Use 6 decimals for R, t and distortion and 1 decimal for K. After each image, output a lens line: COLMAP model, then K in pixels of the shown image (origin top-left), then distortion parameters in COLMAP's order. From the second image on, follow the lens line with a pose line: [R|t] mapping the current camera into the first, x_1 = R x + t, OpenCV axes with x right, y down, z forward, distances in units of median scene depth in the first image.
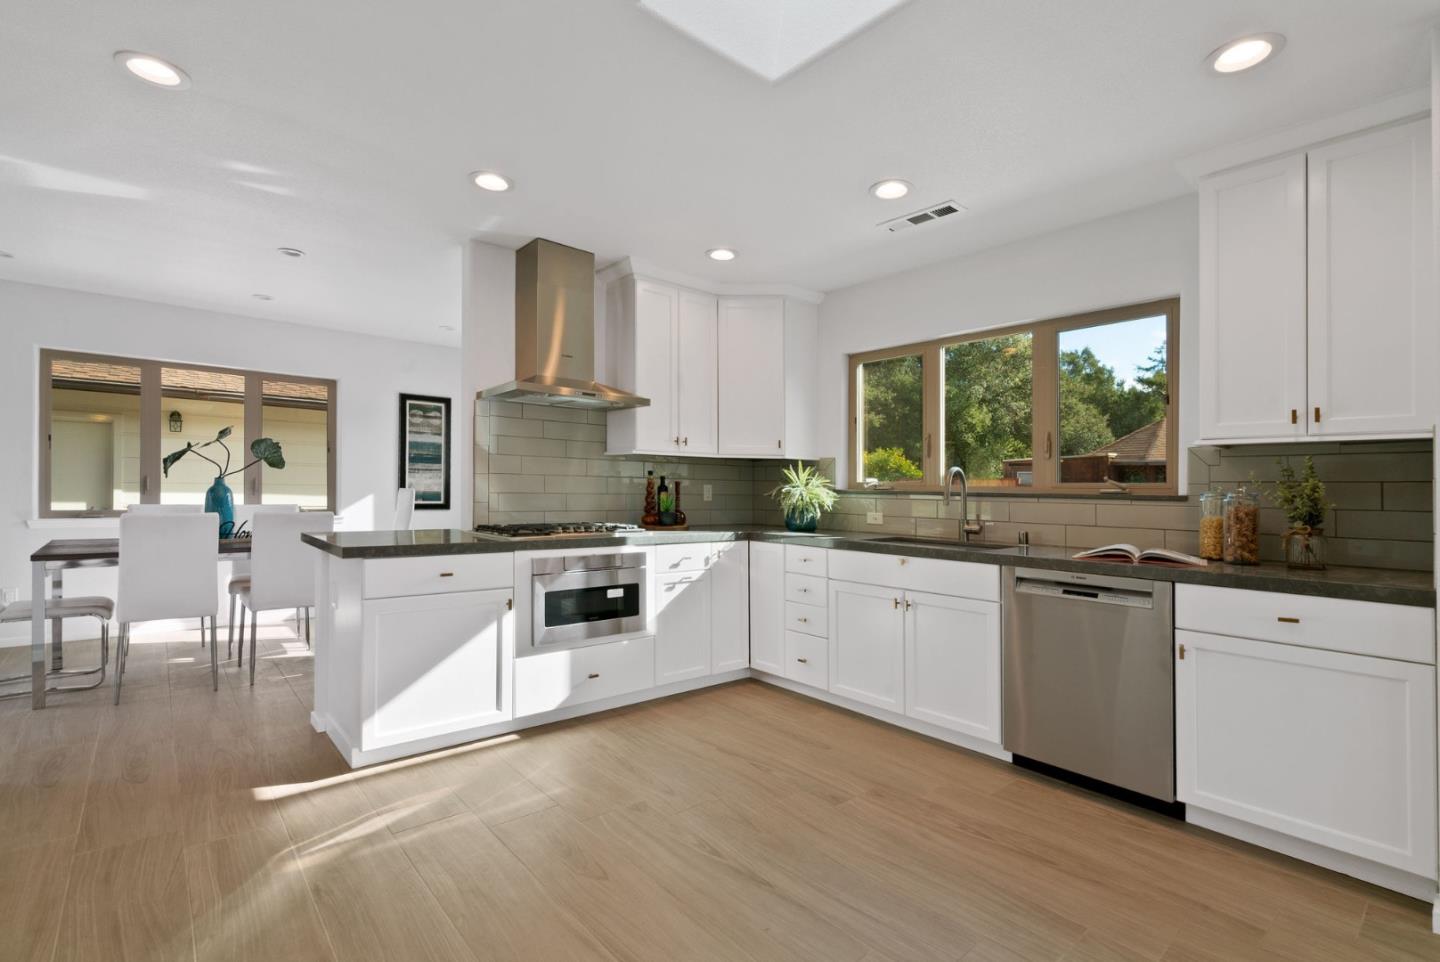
lens RADIAL K [[649.0, 0, 723.7], [0, 649.0, 480.8], [0, 0, 1]] dist [-0.003560, 0.000709]
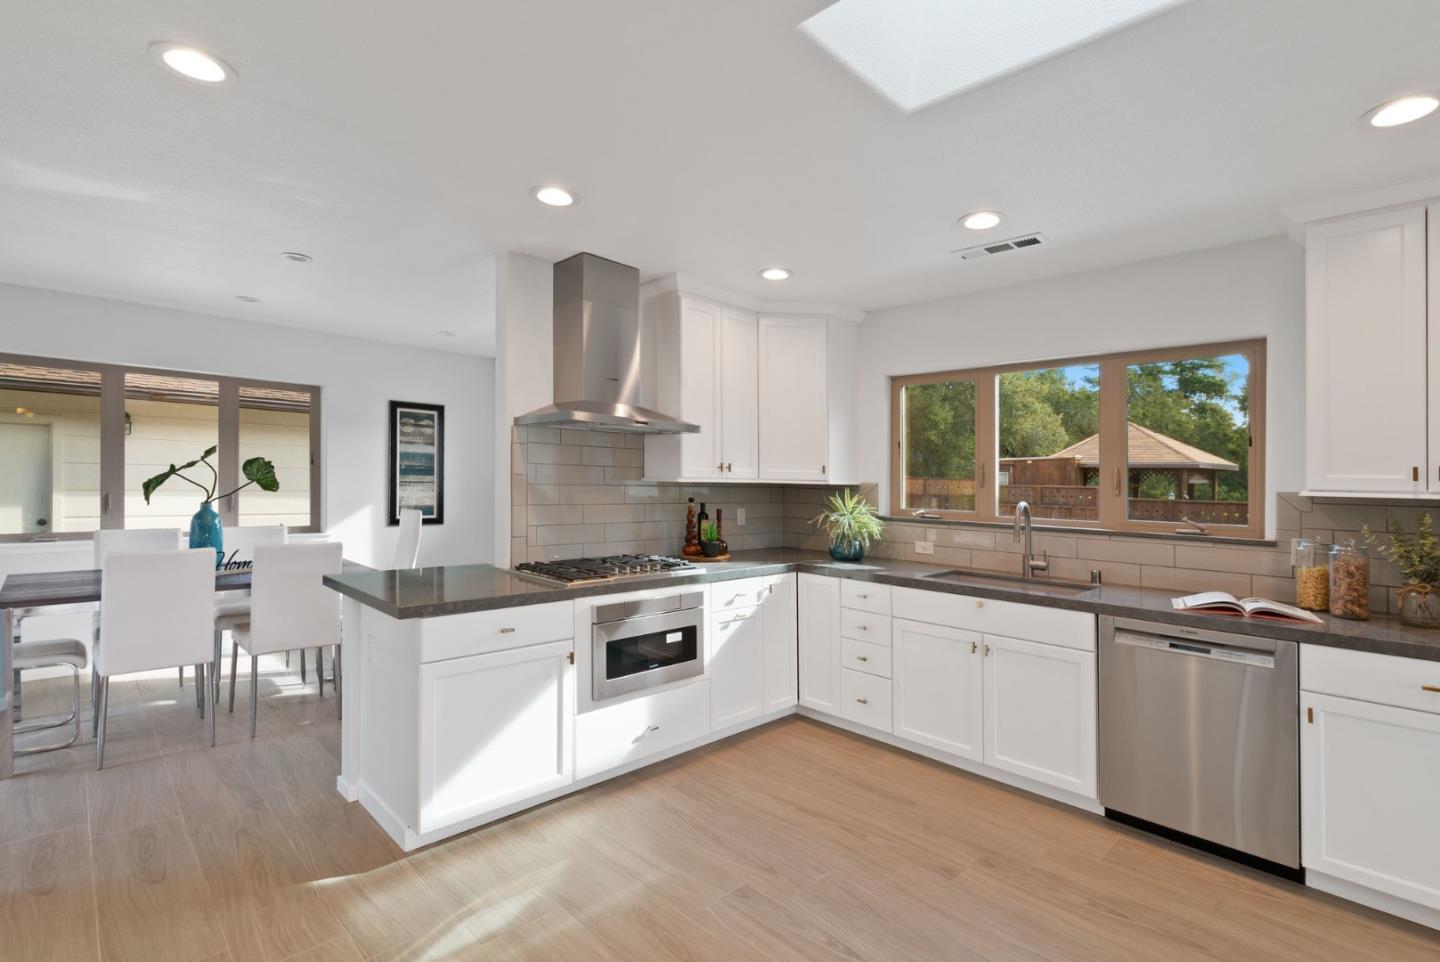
lens RADIAL K [[649.0, 0, 728.7], [0, 649.0, 473.2], [0, 0, 1]] dist [-0.003560, 0.000709]
pose [[0.997184, 0.003947, 0.074890, -0.141782], [-0.004077, 0.999990, 0.001577, -0.058051], [-0.074883, -0.001878, 0.997191, 0.055576]]
